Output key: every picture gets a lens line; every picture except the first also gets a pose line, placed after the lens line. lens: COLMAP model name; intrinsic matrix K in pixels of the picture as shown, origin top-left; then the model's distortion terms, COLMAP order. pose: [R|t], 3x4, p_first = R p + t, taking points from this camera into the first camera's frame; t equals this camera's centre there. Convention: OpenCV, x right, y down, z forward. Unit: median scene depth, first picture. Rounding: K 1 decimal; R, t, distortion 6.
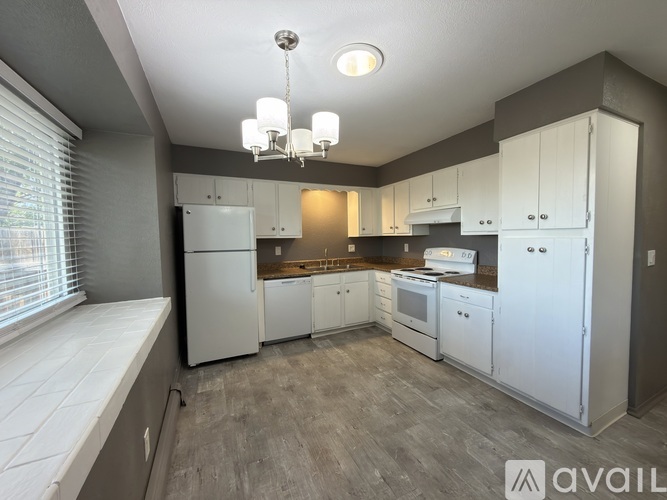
lens RADIAL K [[266.4, 0, 333.5], [0, 266.4, 250.0], [0, 0, 1]] dist [0.001379, 0.000155]
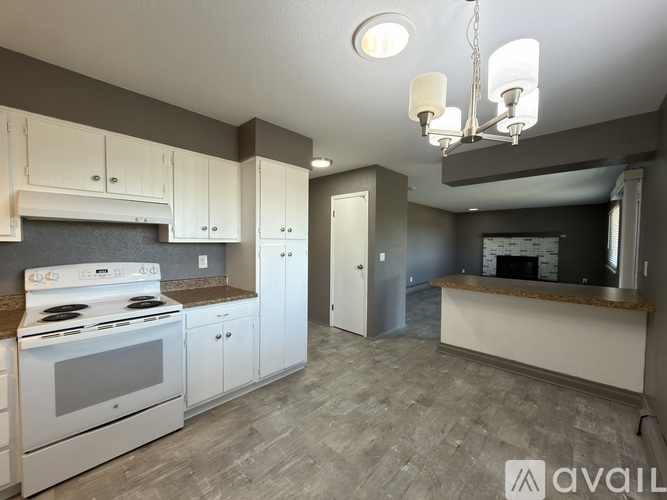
lens RADIAL K [[266.4, 0, 333.5], [0, 266.4, 250.0], [0, 0, 1]] dist [0.001379, 0.000155]
pose [[-0.361760, -0.015090, 0.932149, -0.419144], [0.047420, 0.998277, 0.034564, -0.043828], [-0.931065, 0.056706, -0.360421, 0.950721]]
